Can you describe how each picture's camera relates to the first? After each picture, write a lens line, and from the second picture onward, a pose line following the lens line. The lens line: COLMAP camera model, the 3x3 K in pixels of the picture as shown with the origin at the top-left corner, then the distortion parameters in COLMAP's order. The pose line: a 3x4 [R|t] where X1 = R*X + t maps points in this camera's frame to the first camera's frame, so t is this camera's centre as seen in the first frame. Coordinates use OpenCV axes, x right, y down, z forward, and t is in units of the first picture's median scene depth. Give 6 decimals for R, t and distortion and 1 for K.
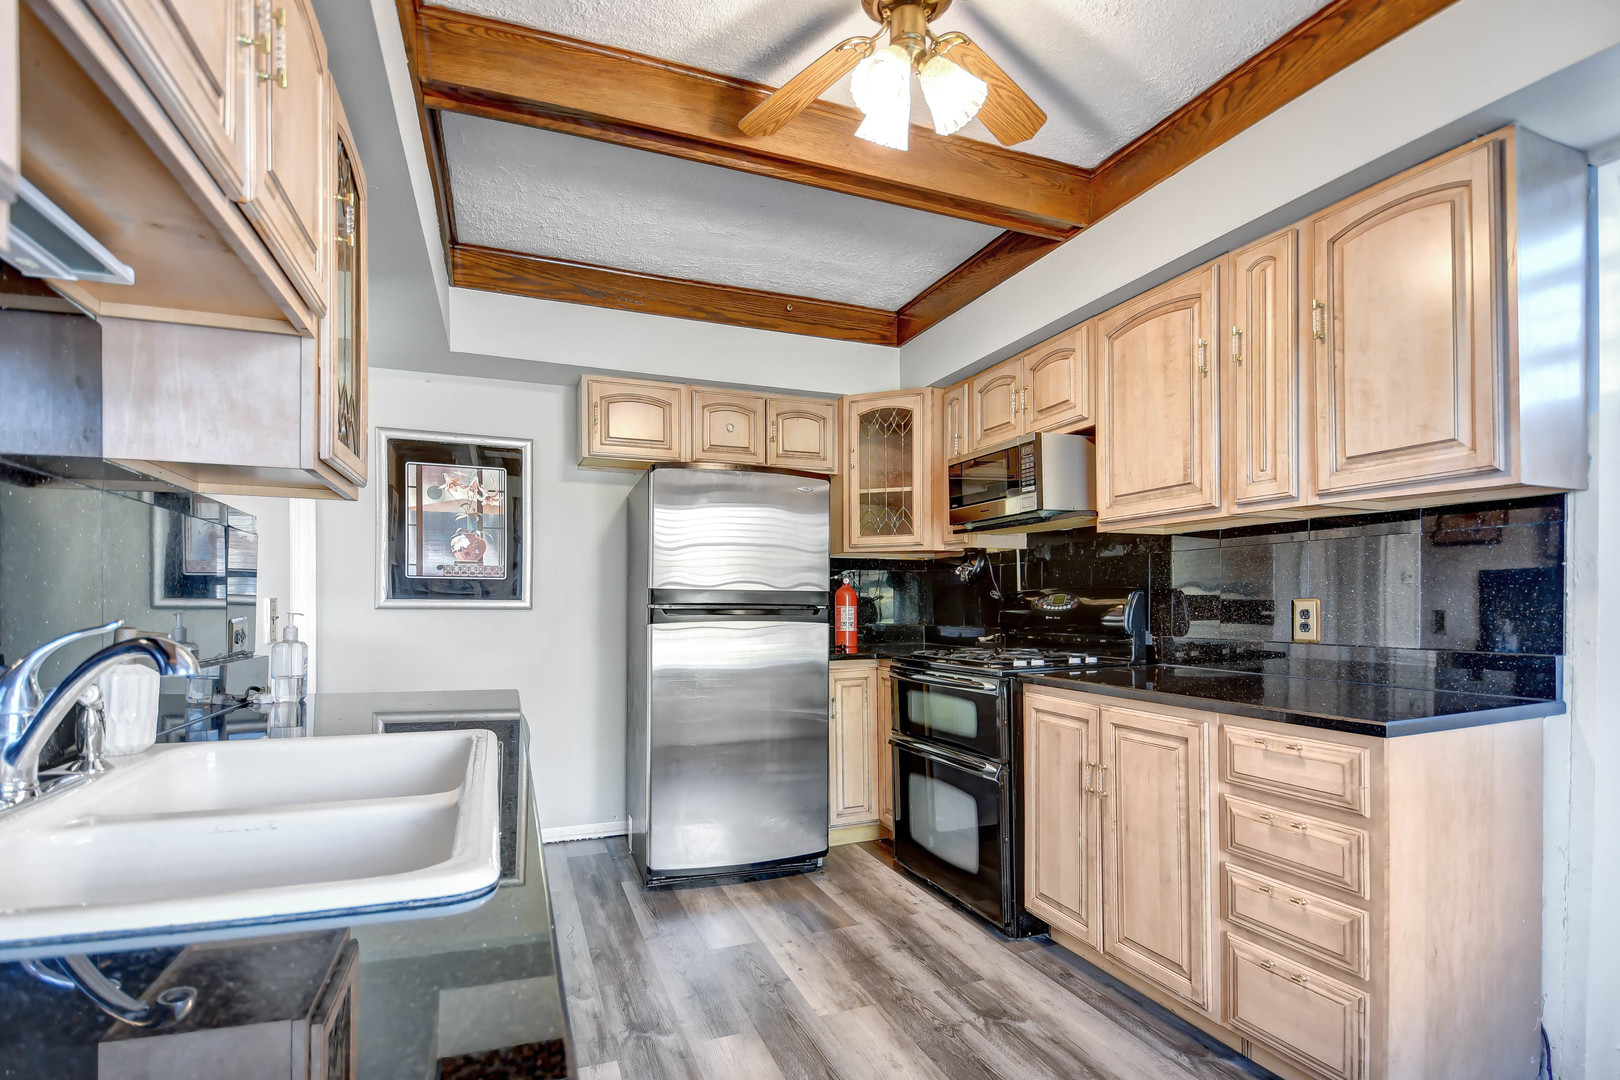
lens RADIAL K [[751.3, 0, 807.9], [0, 751.3, 571.3], [0, 0, 1]] dist [-0.003403, -0.000452]
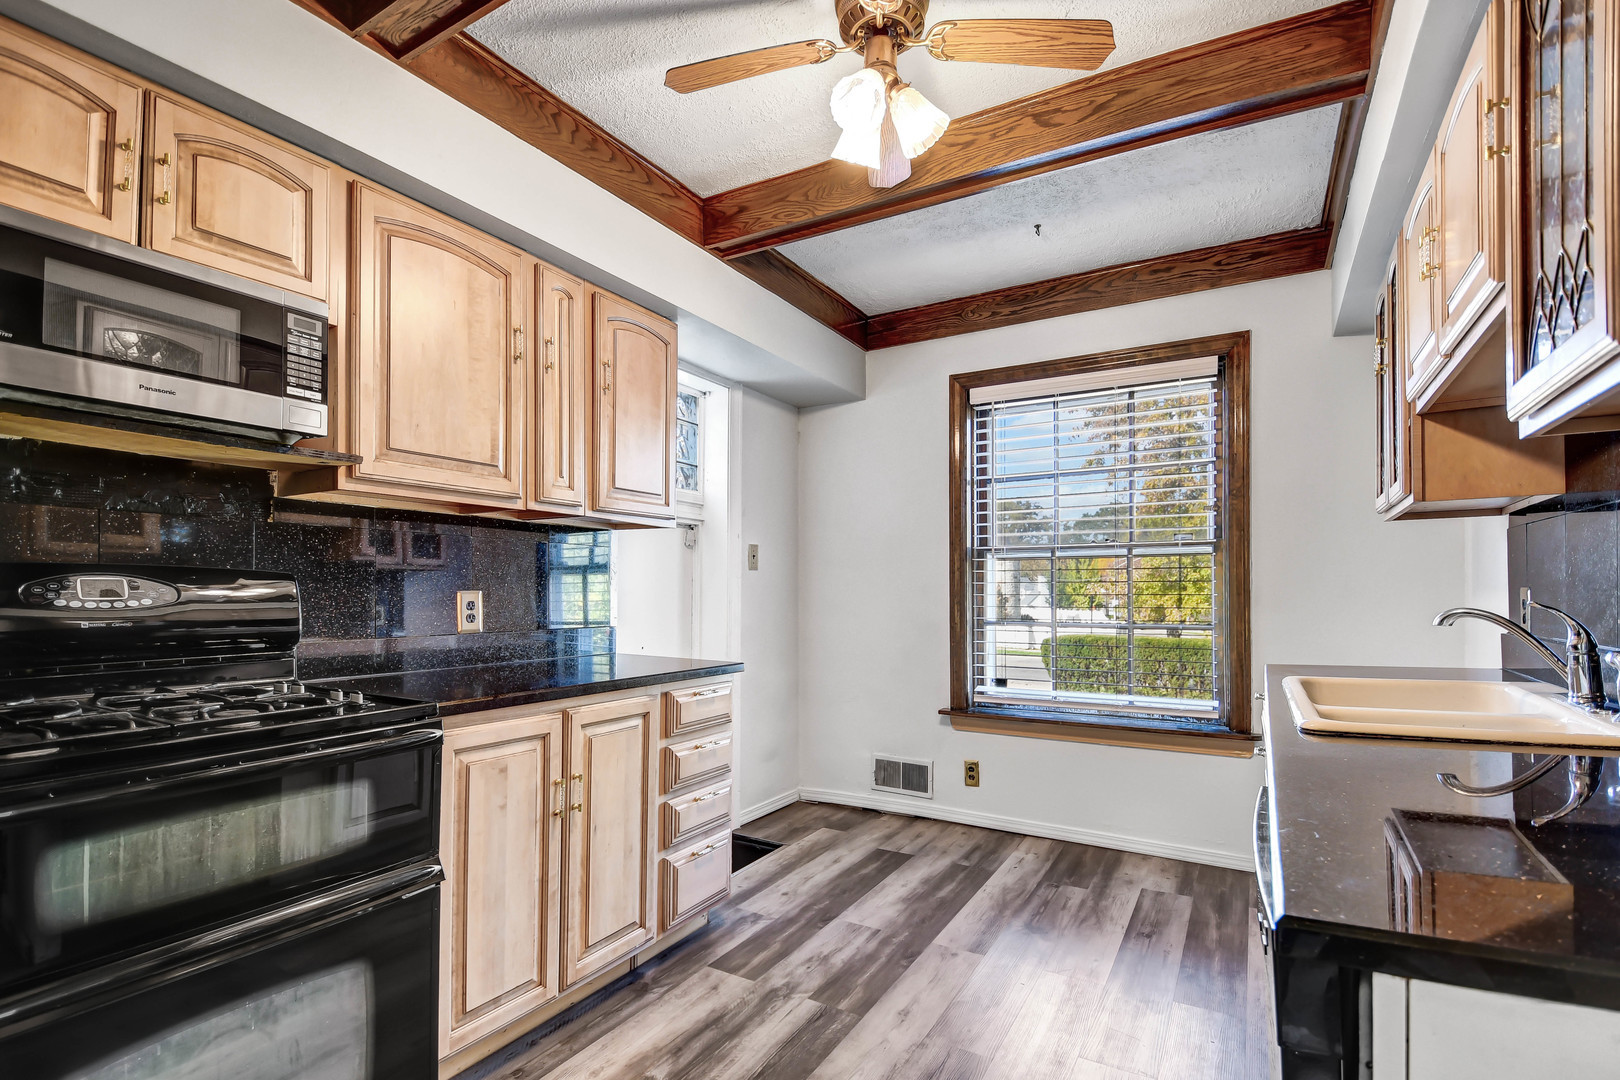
lens RADIAL K [[791.7, 0, 805.3], [0, 791.7, 572.4], [0, 0, 1]] dist [0.000613, -0.000575]
pose [[-0.619205, 0.027122, 0.784761, -0.513912], [-0.026533, 0.998110, -0.055432, 0.060726], [-0.784781, -0.055146, -0.617315, 1.352644]]
